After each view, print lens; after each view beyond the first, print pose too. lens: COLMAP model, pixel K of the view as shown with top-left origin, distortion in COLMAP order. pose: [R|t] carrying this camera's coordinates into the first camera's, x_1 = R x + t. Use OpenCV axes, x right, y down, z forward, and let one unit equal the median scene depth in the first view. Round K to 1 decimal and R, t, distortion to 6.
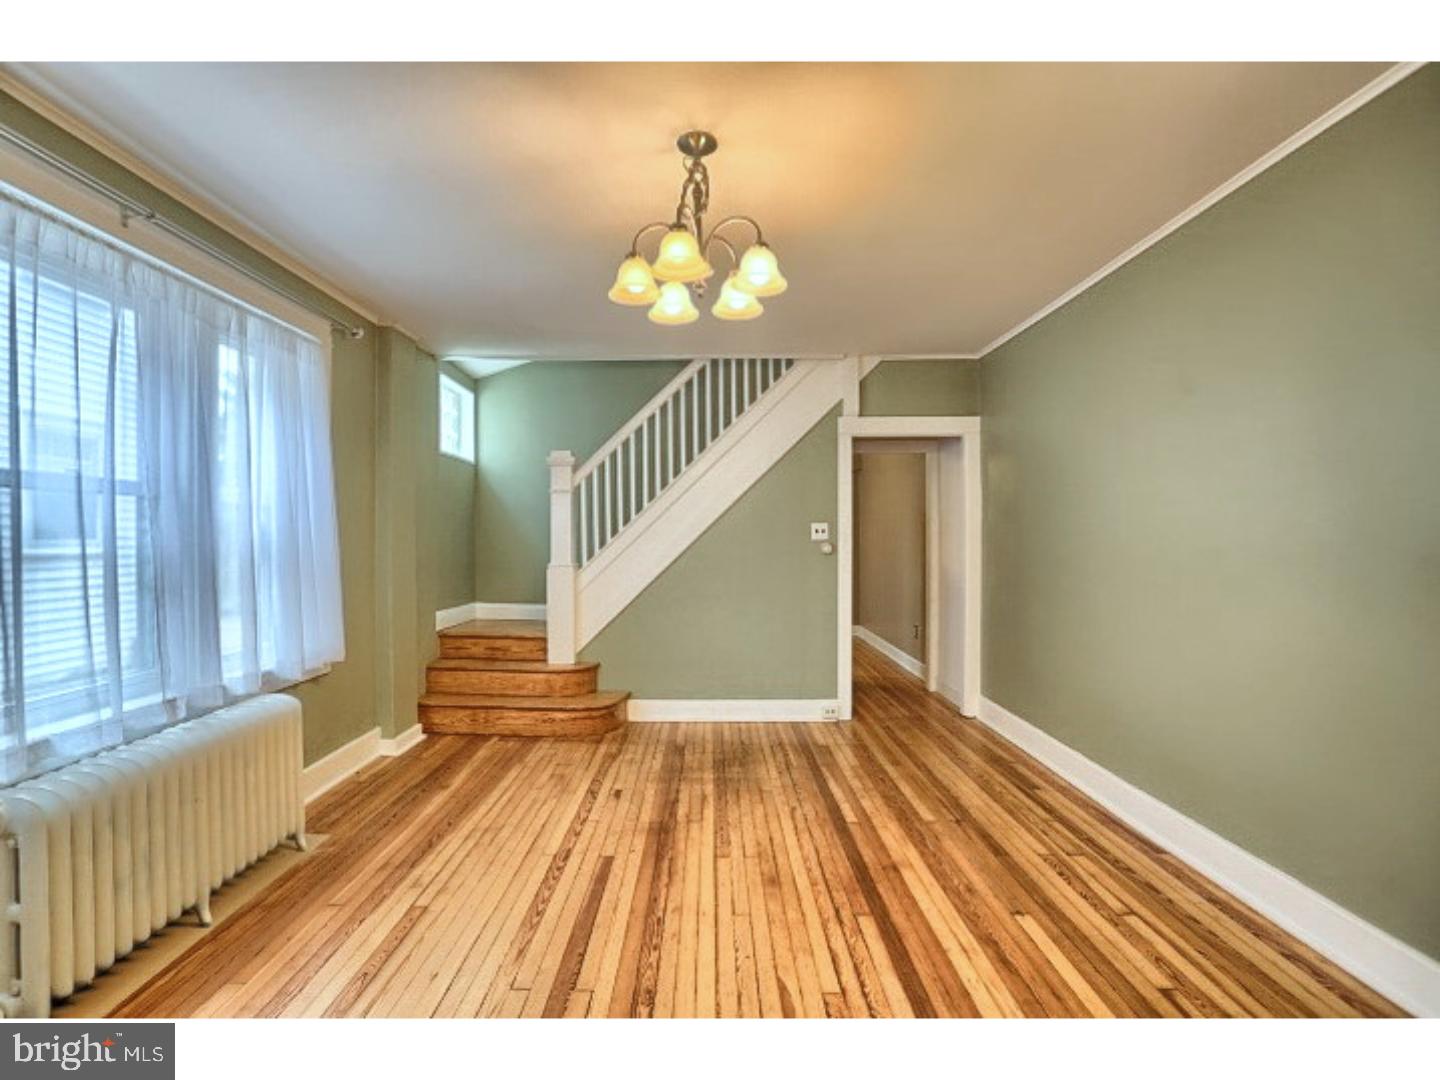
lens RADIAL K [[695.2, 0, 700.7], [0, 695.2, 536.9], [0, 0, 1]] dist [-0.080732, 0.027231]
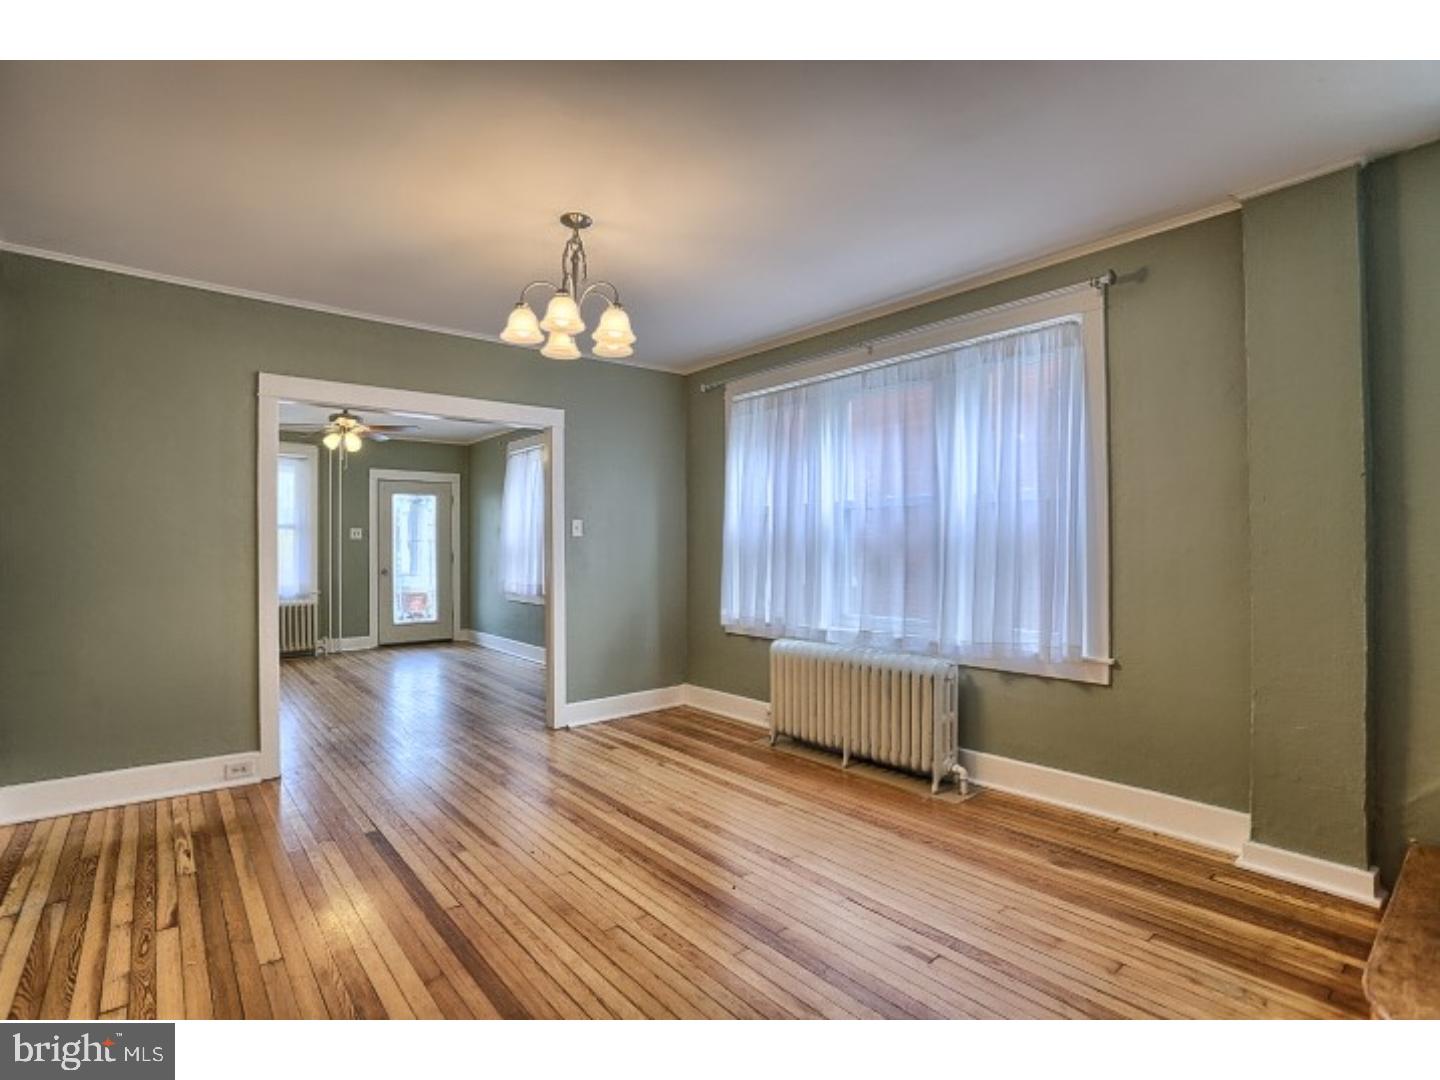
lens RADIAL K [[695.2, 0, 700.7], [0, 695.2, 536.9], [0, 0, 1]] dist [-0.080732, 0.027231]
pose [[-0.768300, -0.002242, -0.640086, 0.563127], [0.005424, 0.999935, -0.010013, 0.025912], [0.640067, -0.011165, -0.768238, 1.891255]]
